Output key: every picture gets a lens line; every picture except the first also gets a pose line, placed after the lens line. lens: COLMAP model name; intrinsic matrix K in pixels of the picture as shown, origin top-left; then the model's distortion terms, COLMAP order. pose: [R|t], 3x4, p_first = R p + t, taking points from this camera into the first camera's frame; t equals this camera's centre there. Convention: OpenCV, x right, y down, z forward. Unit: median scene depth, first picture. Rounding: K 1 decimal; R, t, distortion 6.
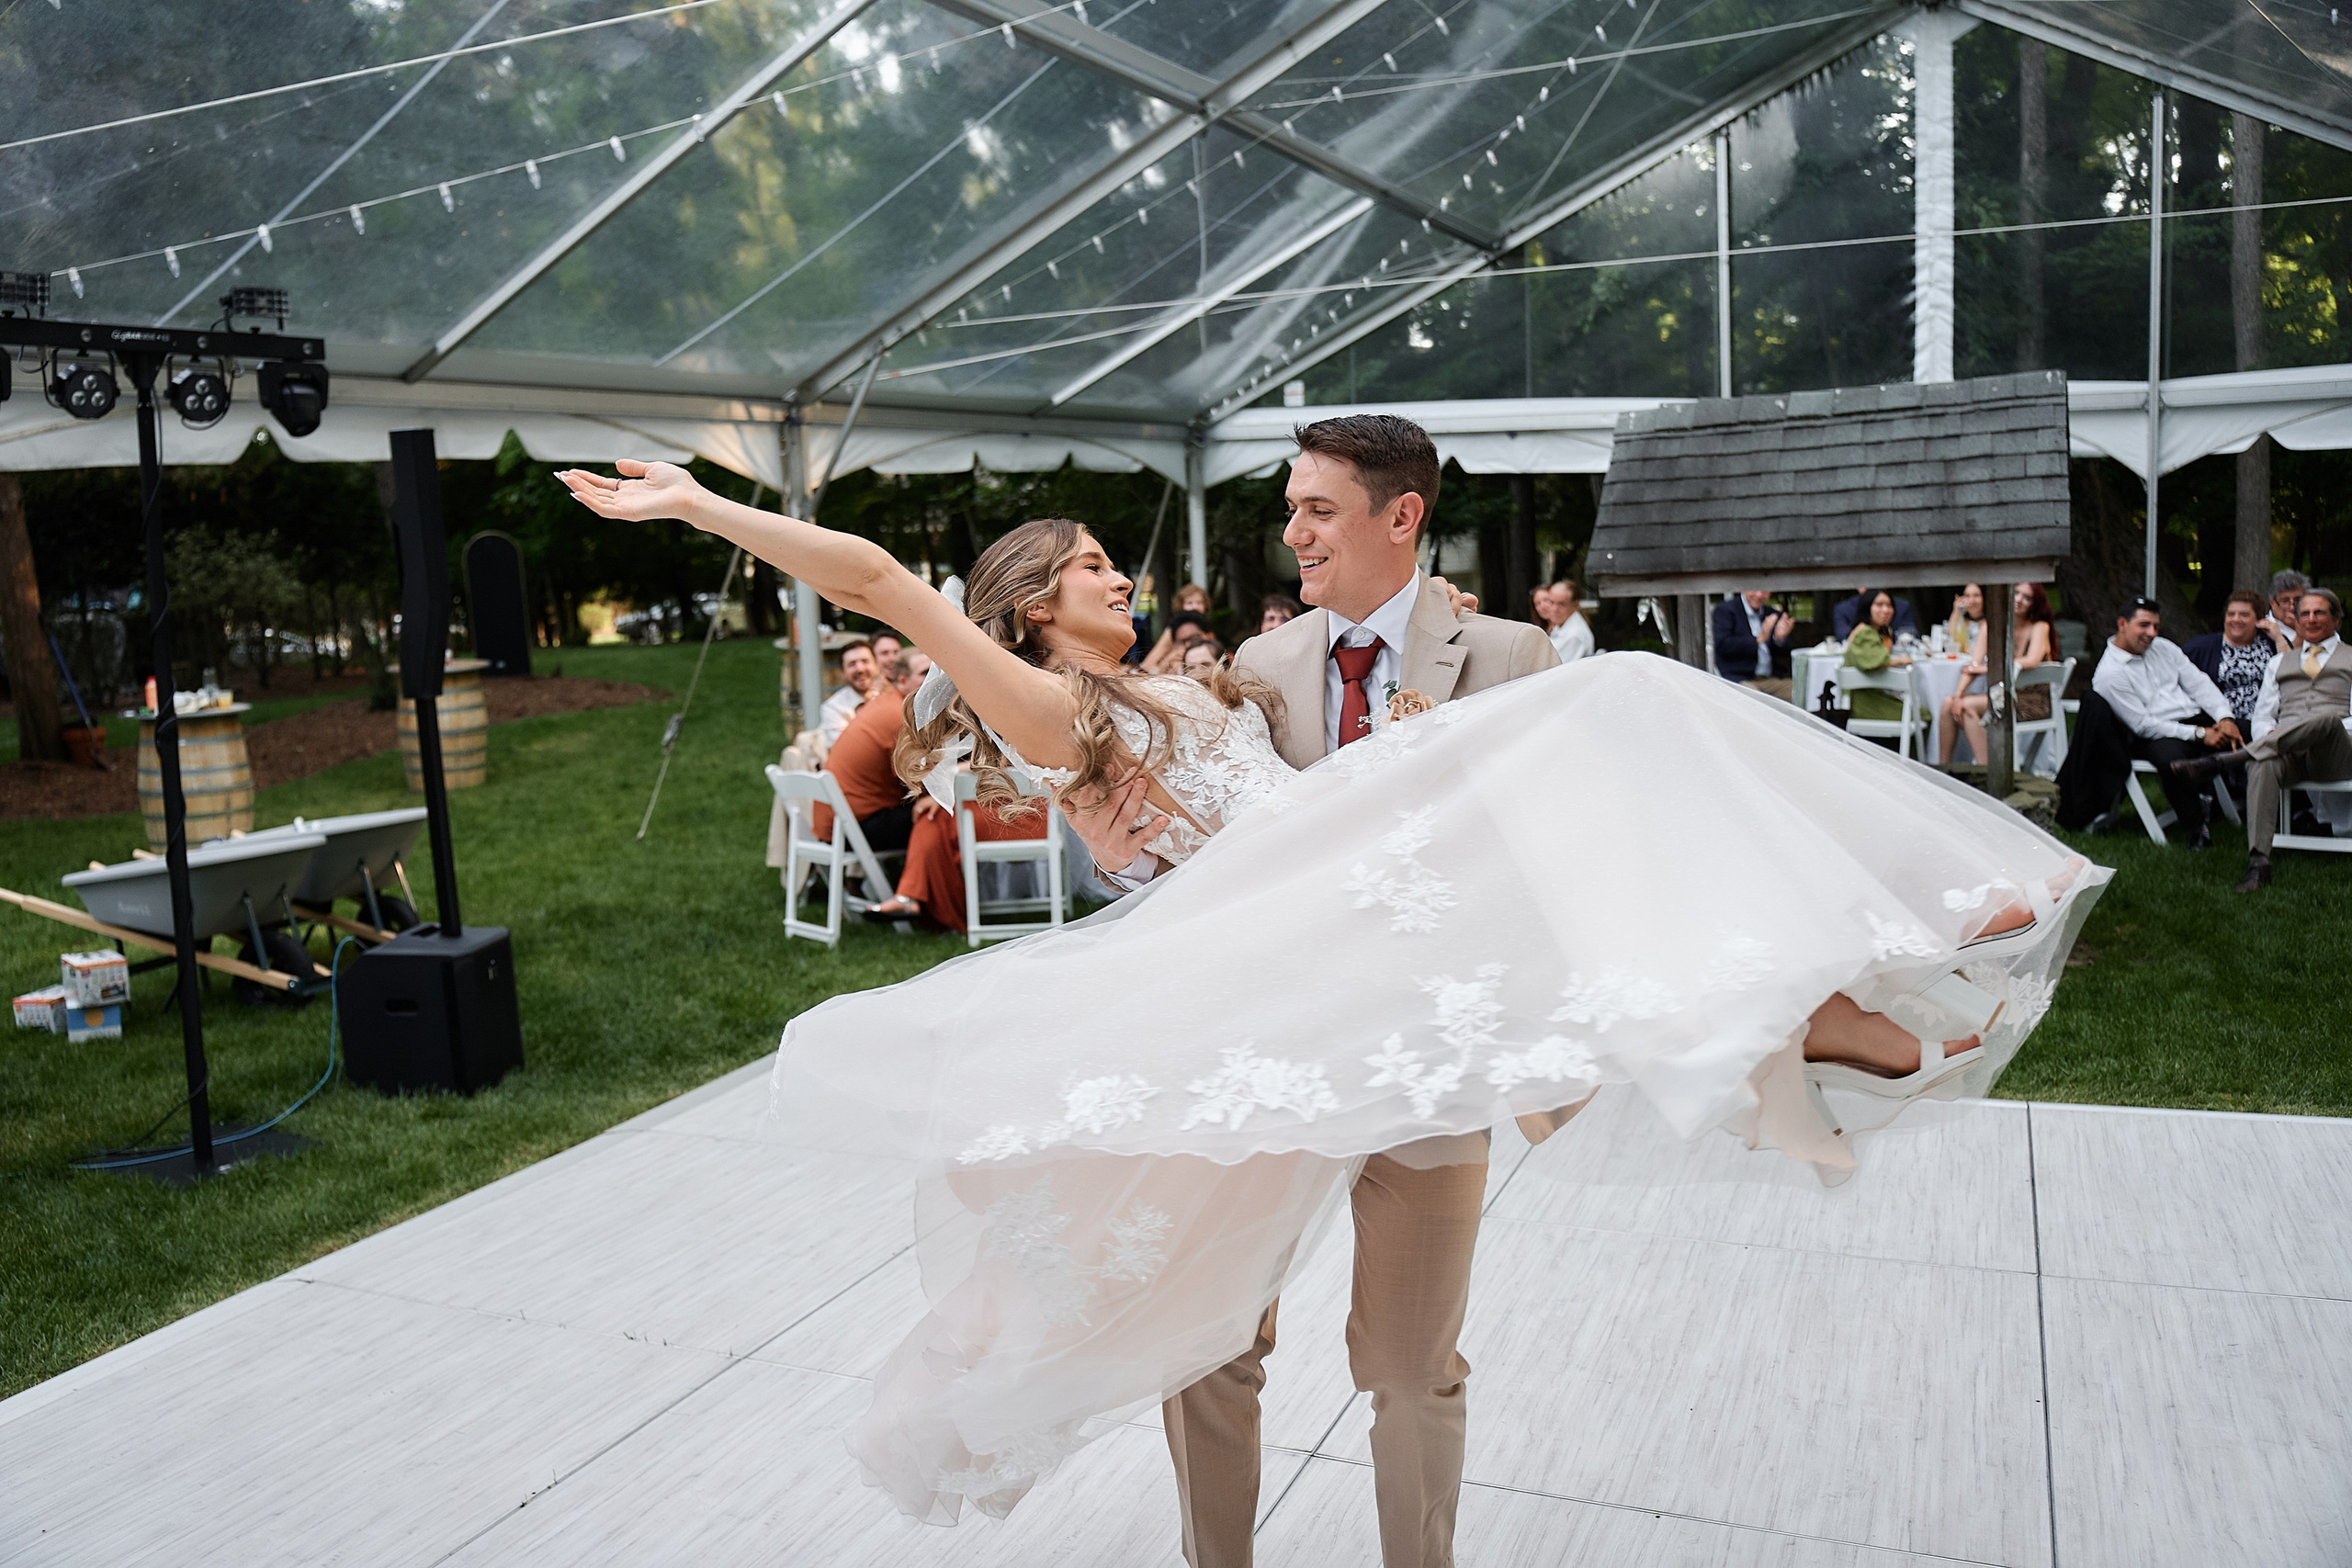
lens RADIAL K [[1915.3, 0, 1165.5], [0, 1915.3, 797.6], [0, 0, 1]] dist [-0.108453, 0.071548]
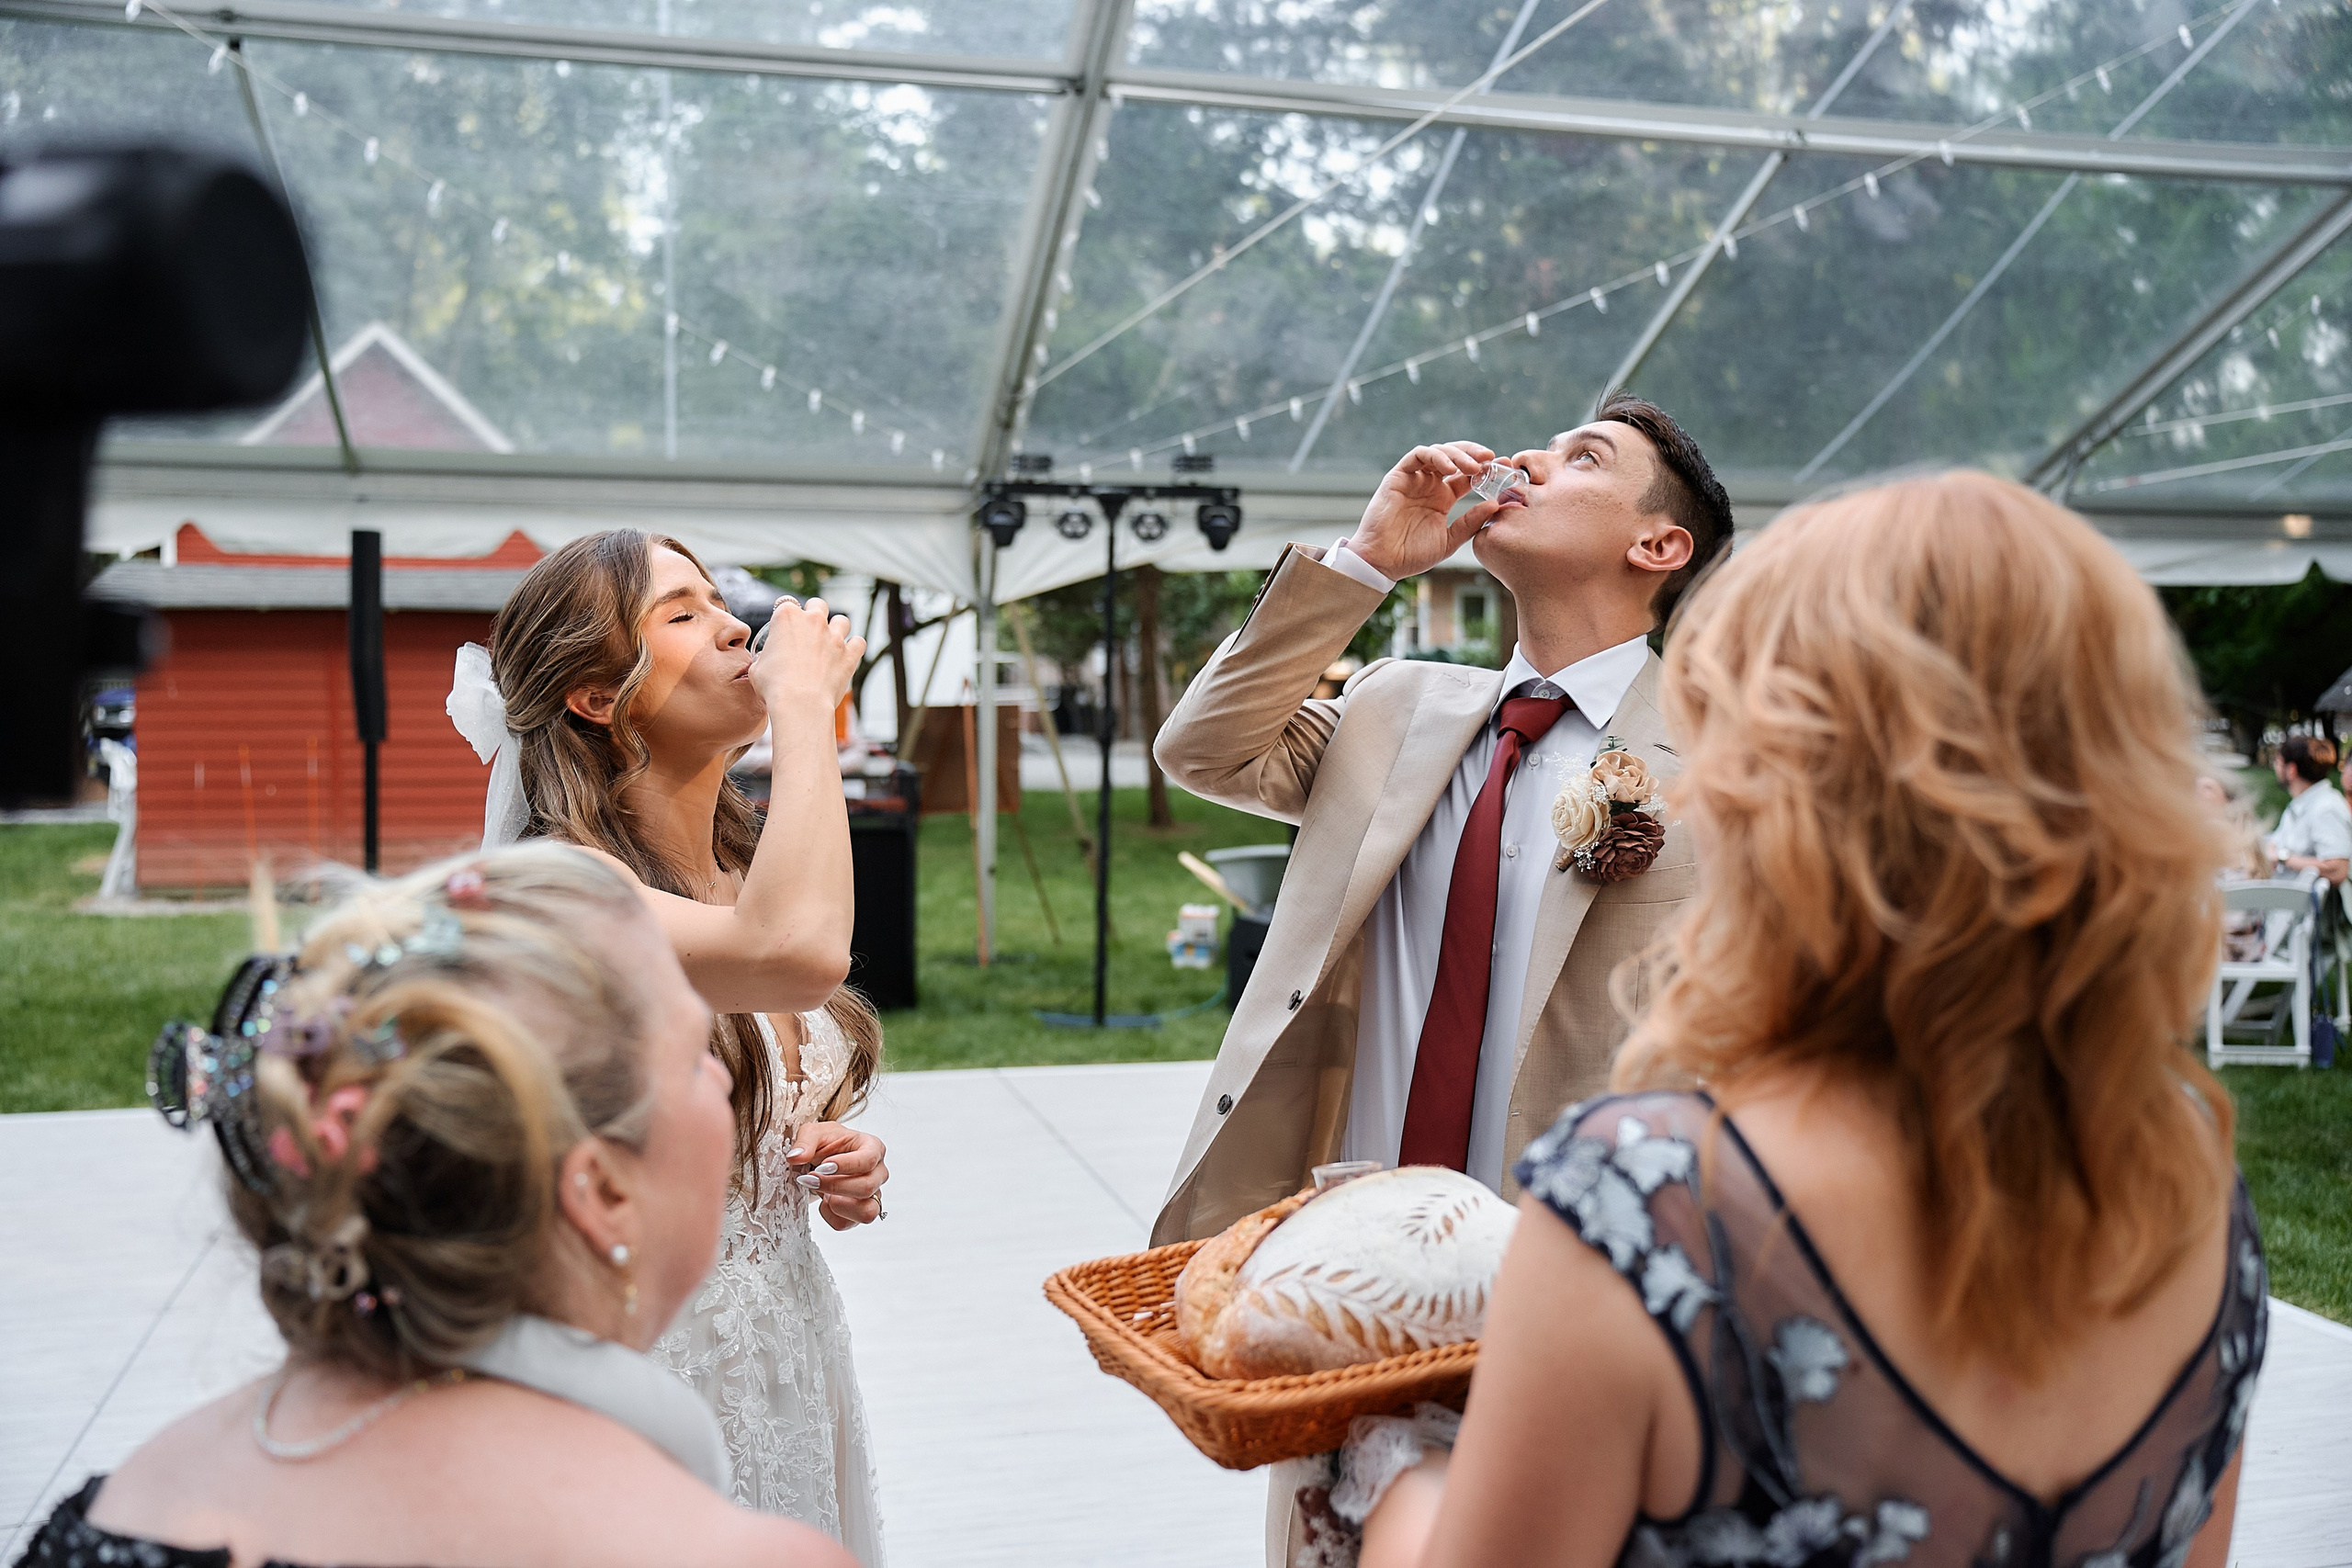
lens RADIAL K [[2077.9, 0, 1176.0], [0, 2077.9, 784.0], [0, 0, 1]] dist [-0.000839, -0.000965]
pose [[0.616834, 0.089319, -0.782009, 0.470021], [-0.140252, 0.990113, 0.002460, -0.005867], [0.774497, 0.108161, 0.623262, -0.018436]]
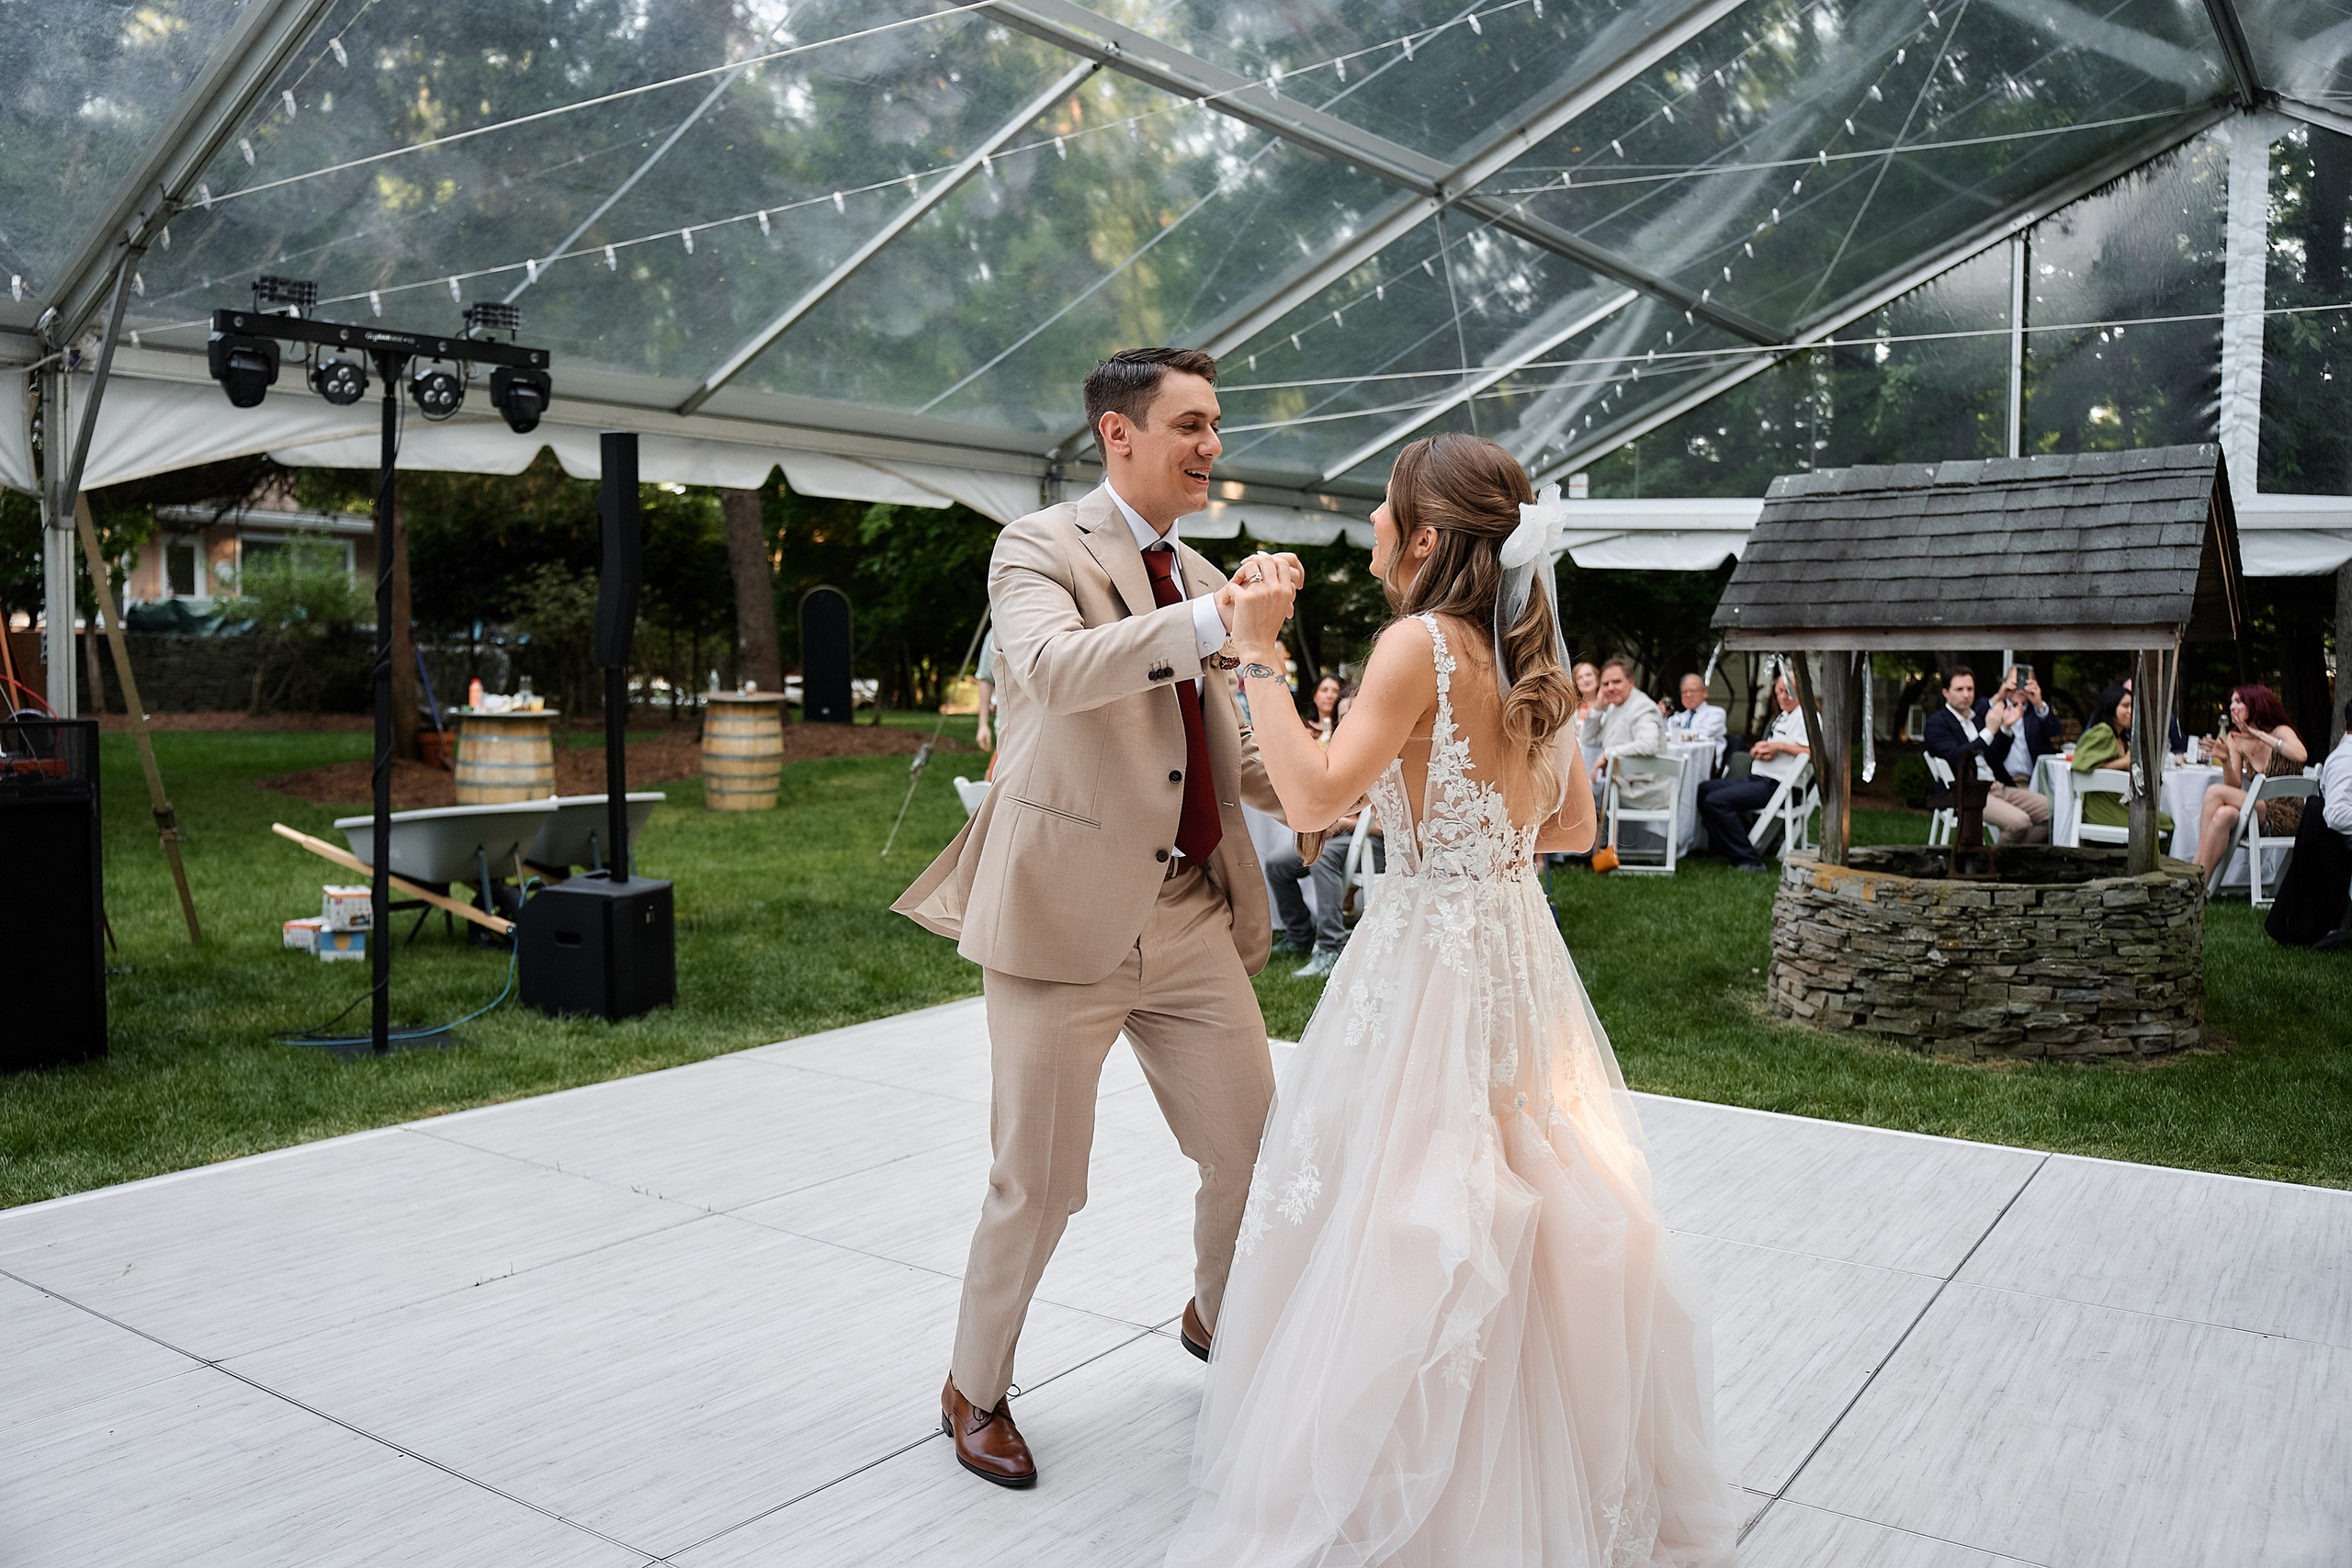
lens RADIAL K [[1916.4, 0, 1176.0], [0, 1916.4, 784.0], [0, 0, 1]] dist [-0.110670, 0.076818]
pose [[0.979950, 0.066952, -0.187660, 0.096389], [-0.078863, 0.995270, -0.056734, 0.033239], [0.182973, 0.070396, 0.980594, -0.032461]]
